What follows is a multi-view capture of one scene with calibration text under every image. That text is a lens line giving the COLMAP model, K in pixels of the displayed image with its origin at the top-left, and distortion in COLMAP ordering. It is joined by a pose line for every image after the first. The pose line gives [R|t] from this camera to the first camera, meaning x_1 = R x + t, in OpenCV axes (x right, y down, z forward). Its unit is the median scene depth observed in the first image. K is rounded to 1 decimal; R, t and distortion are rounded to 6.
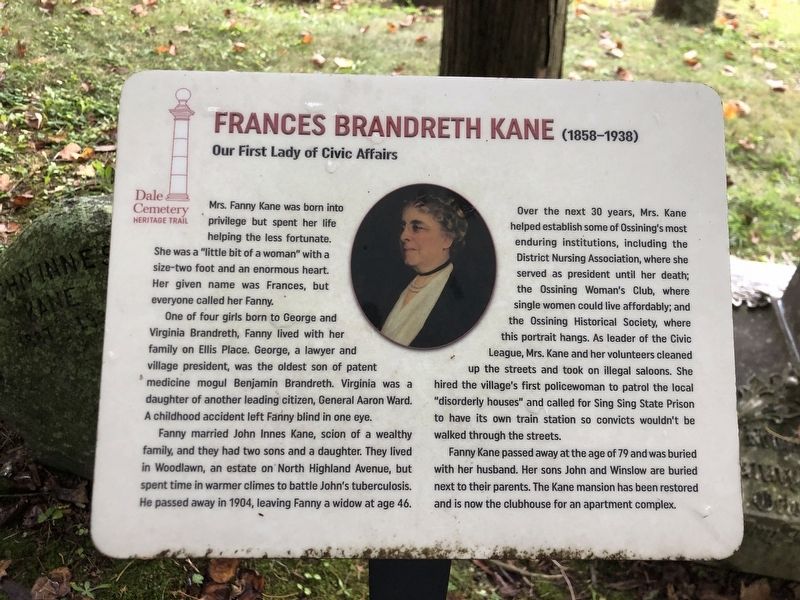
lens RADIAL K [[666.3, 0, 400.0], [0, 666.3, 300.0], [0, 0, 1]] dist [0.032032, -0.015098]
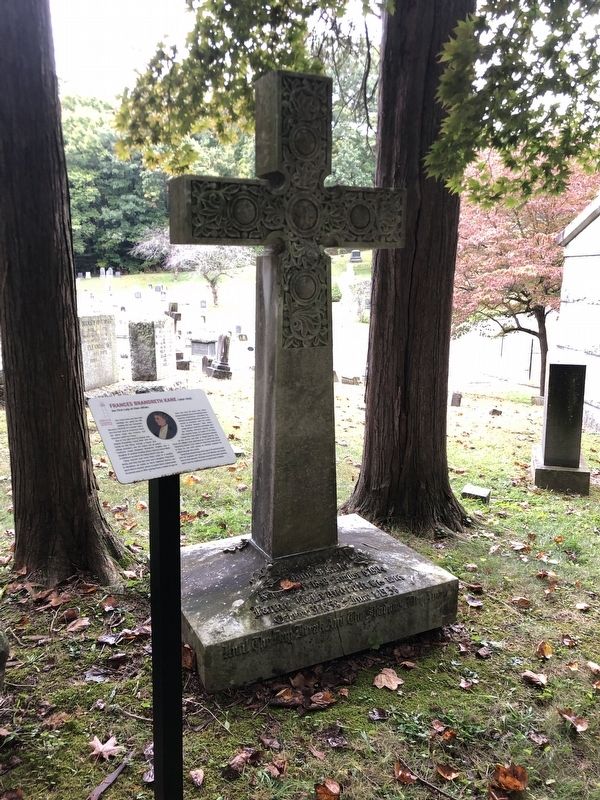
lens RADIAL K [[666.3, 0, 300.0], [0, 666.3, 400.0], [0, 0, 1]] dist [0.032032, -0.015098]
pose [[0.785251, -0.120203, 0.607398, -2.066542], [0.398833, 0.848555, -0.347688, 1.849261], [-0.473618, 0.515273, 0.714269, -2.979806]]
